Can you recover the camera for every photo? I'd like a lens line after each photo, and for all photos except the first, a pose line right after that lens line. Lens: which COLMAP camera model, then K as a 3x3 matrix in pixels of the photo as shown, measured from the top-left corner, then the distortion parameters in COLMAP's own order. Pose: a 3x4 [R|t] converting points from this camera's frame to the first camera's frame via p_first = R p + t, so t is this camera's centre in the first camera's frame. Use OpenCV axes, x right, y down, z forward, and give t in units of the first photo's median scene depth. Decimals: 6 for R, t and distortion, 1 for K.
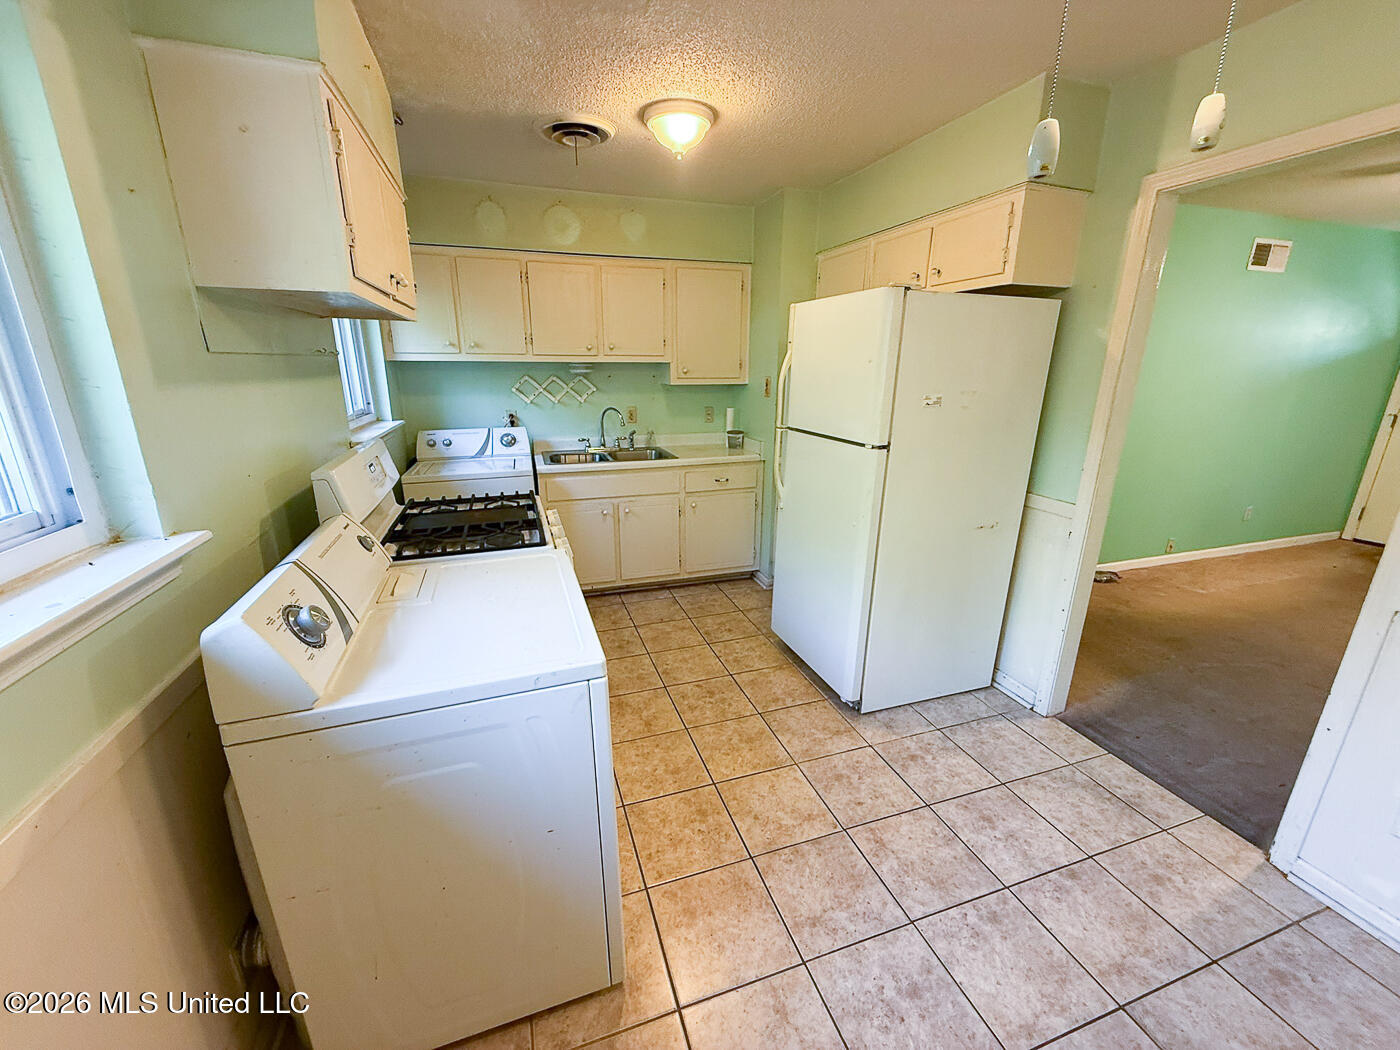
lens RADIAL K [[560.9, 0, 695.8], [0, 560.9, 527.0], [0, 0, 1]] dist [0.002069, -0.000536]
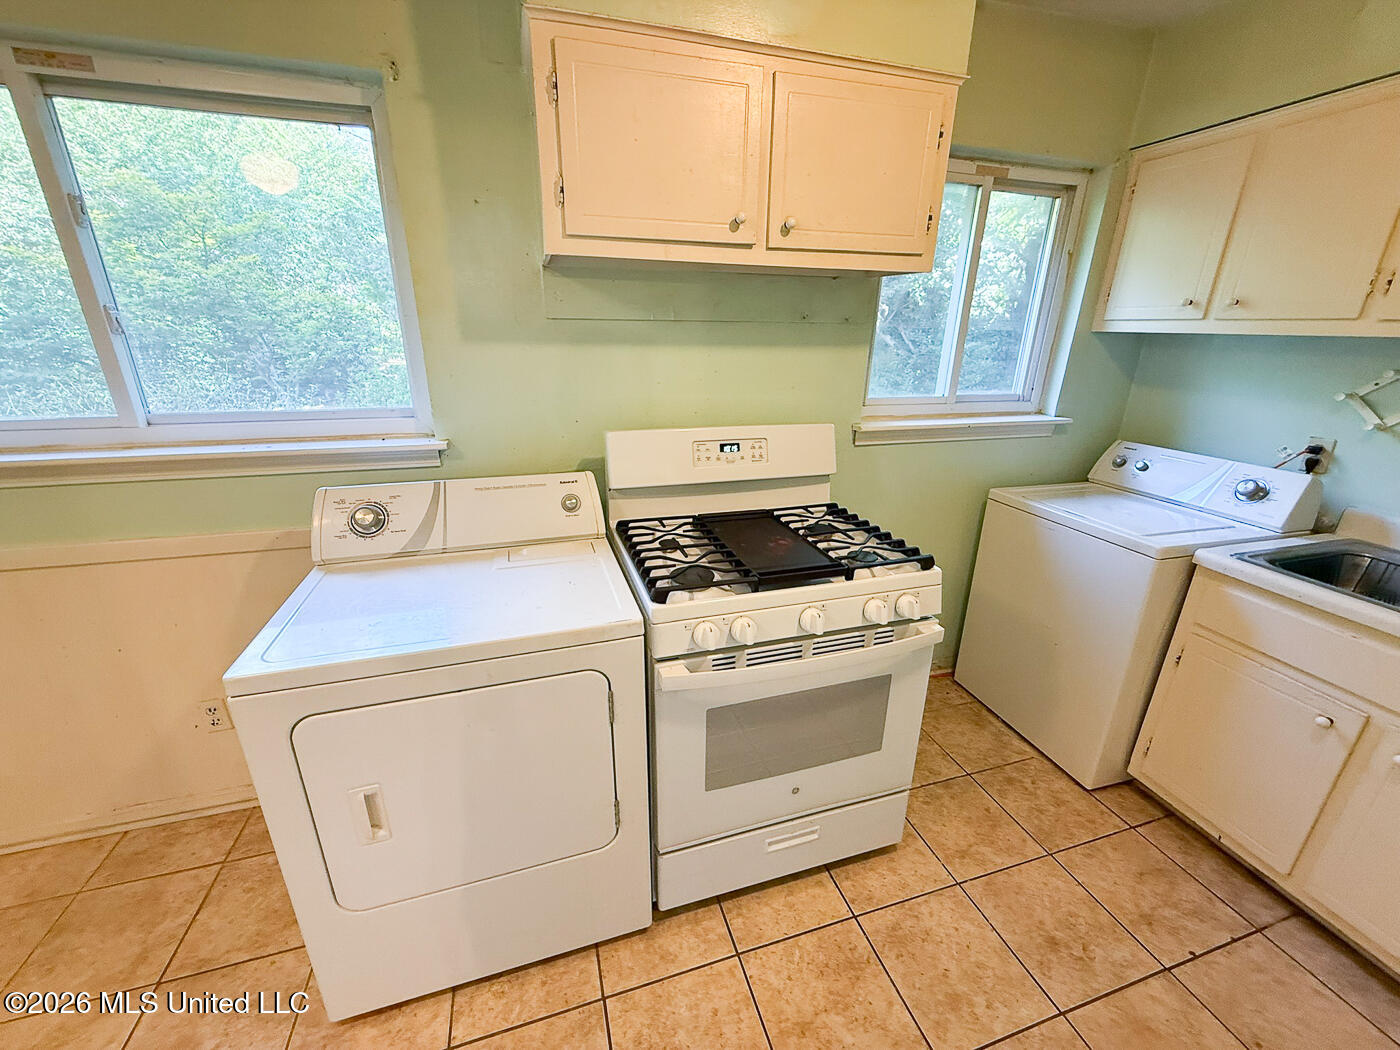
lens RADIAL K [[560.9, 0, 696.9], [0, 560.9, 524.4], [0, 0, 1]] dist [0.002069, -0.000536]
pose [[-0.018512, 0.329878, -0.943842, 0.171677], [-0.296196, 0.899819, 0.320301, -0.142259], [0.954948, 0.285492, 0.081051, 0.485300]]
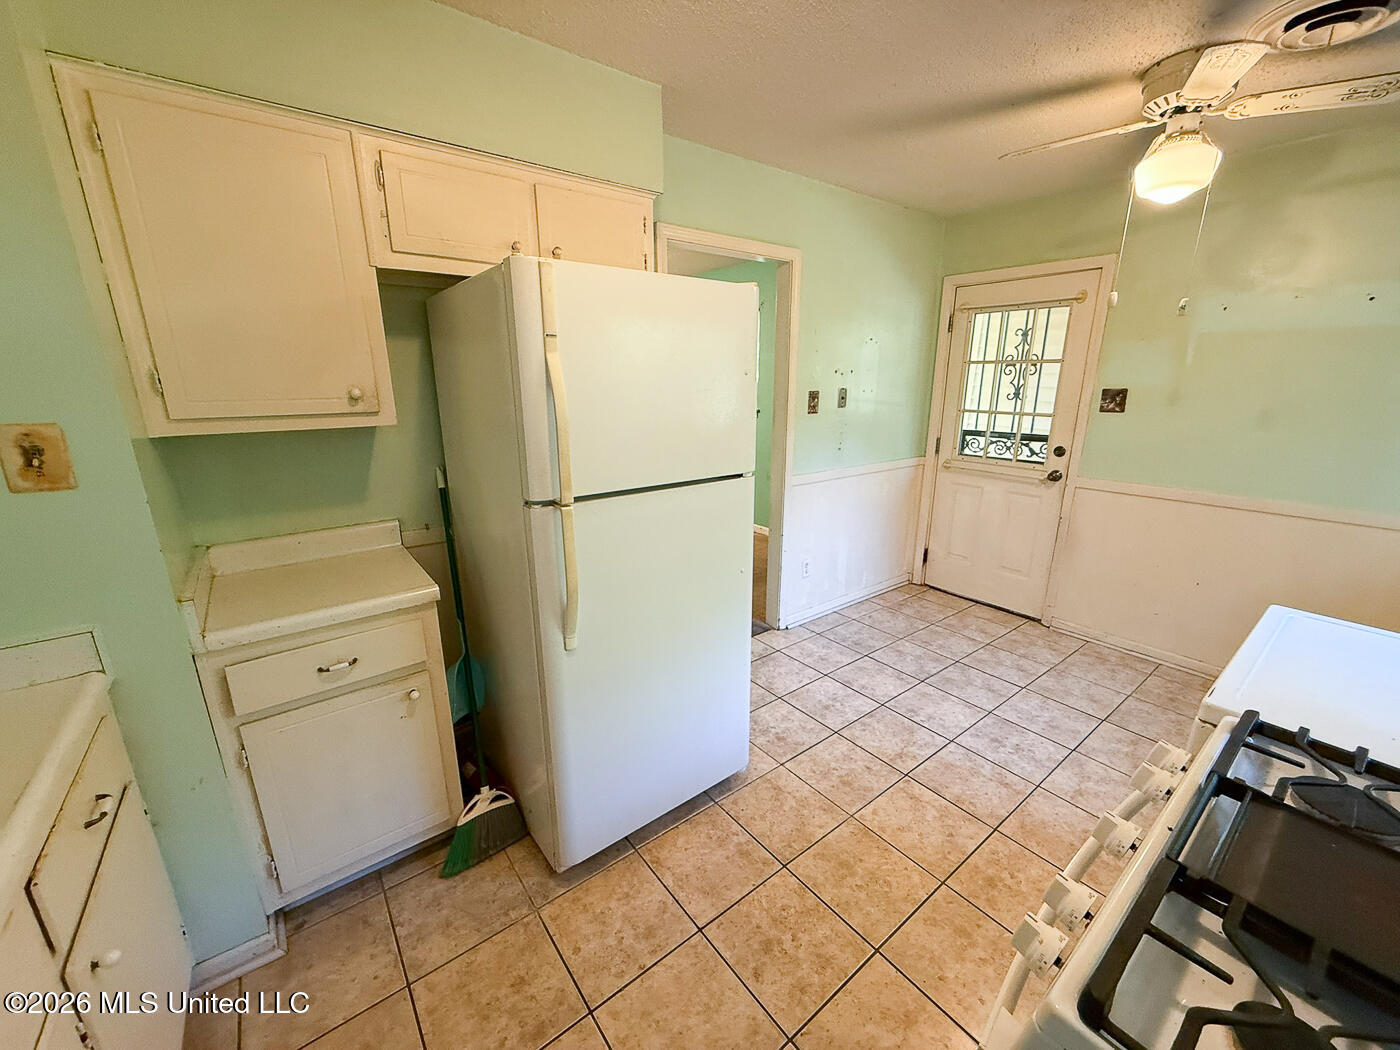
lens RADIAL K [[560.9, 0, 695.0], [0, 560.9, 527.8], [0, 0, 1]] dist [0.002069, -0.000536]
pose [[-0.334507, -0.252051, 0.908061, -0.265183], [0.265169, 0.899464, 0.347346, -0.226933], [-0.904318, 0.356979, -0.234041, 0.764031]]
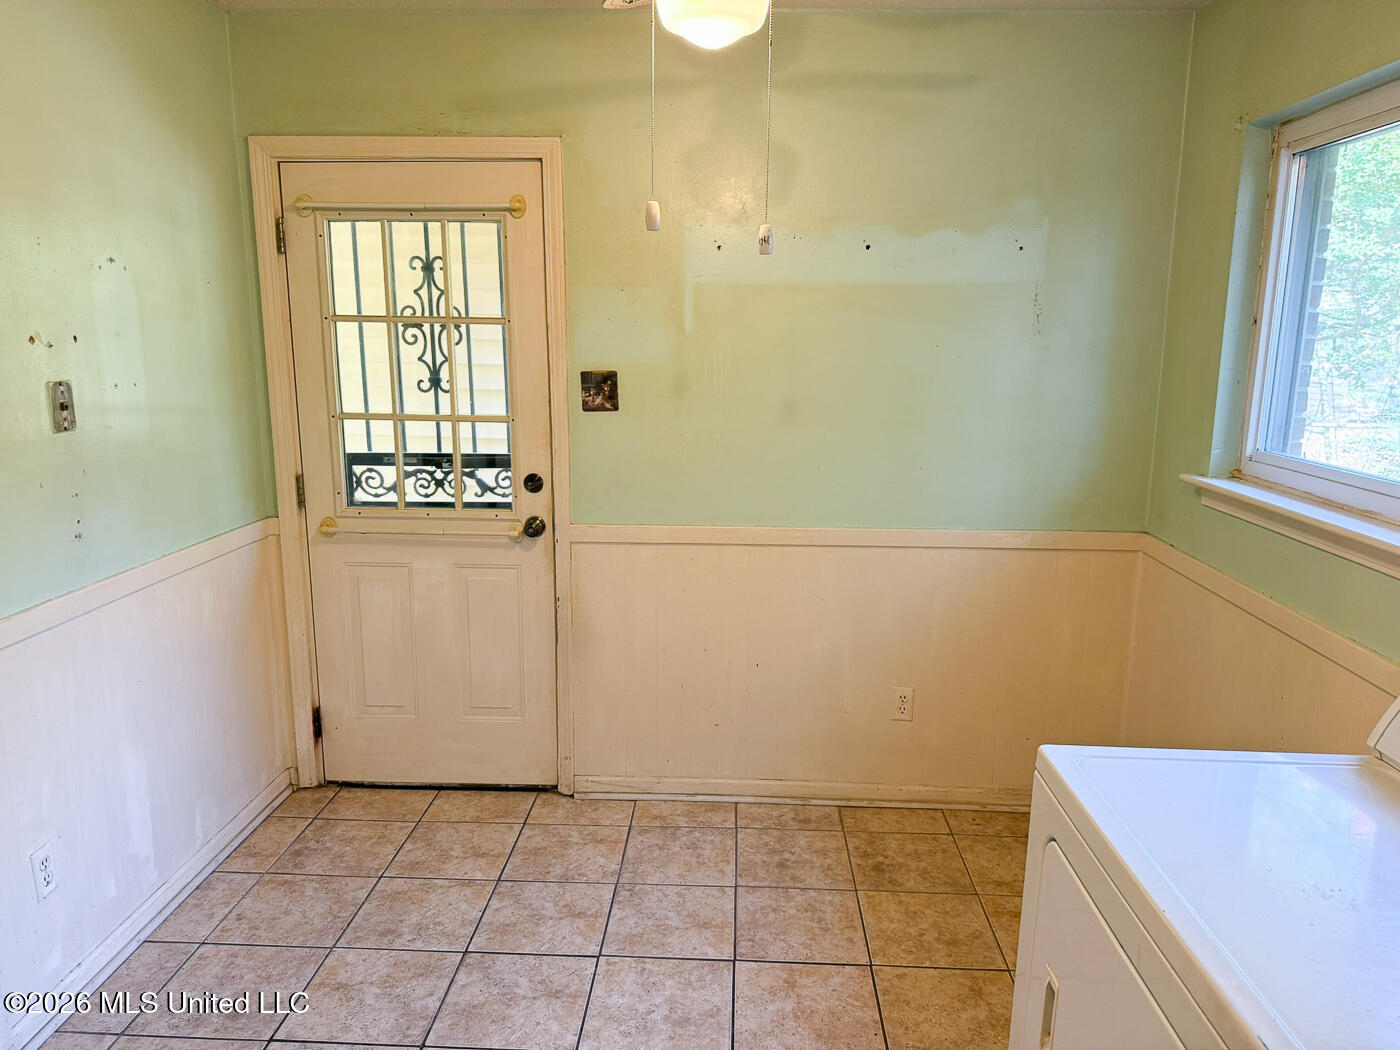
lens RADIAL K [[992.9, 0, 705.1], [0, 992.9, 529.4], [0, 0, 1]] dist [0.045683, -0.049716]
pose [[-0.936919, -0.078412, 0.340638, -0.051604], [0.088645, 0.889356, 0.448540, -0.212112], [-0.338120, 0.450442, -0.826303, 0.669923]]
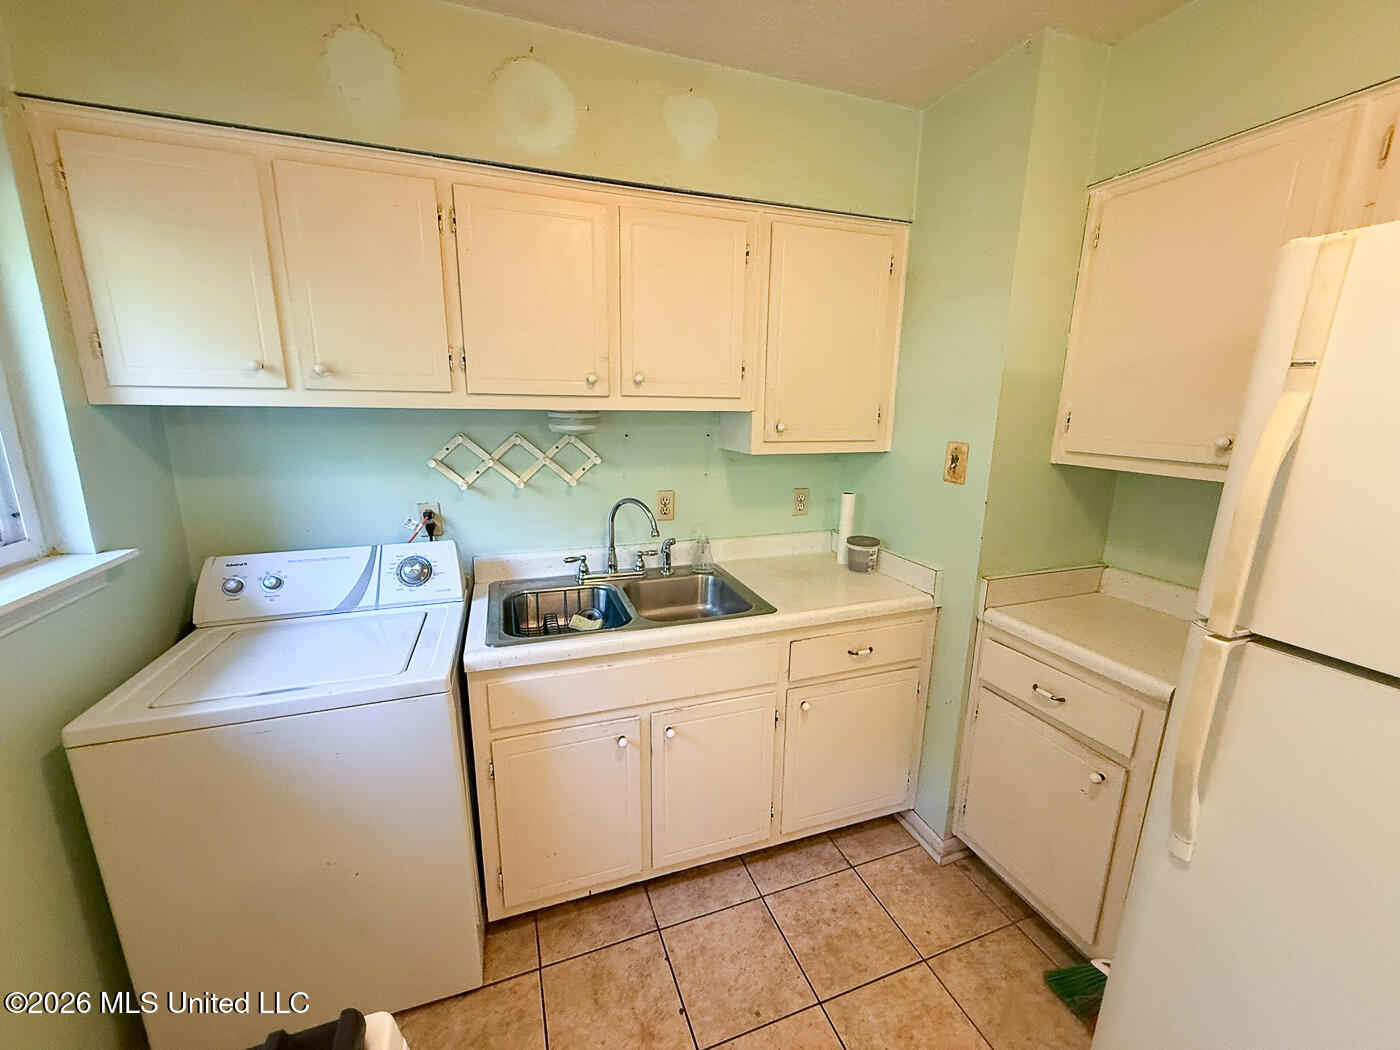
lens RADIAL K [[560.9, 0, 699.7], [0, 560.9, 527.5], [0, 0, 1]] dist [0.002069, -0.000536]
pose [[0.999303, 0.002774, 0.037218, -0.113423], [-0.000472, 0.998093, -0.061728, -0.163176], [-0.037319, 0.061667, 0.997399, 0.521461]]
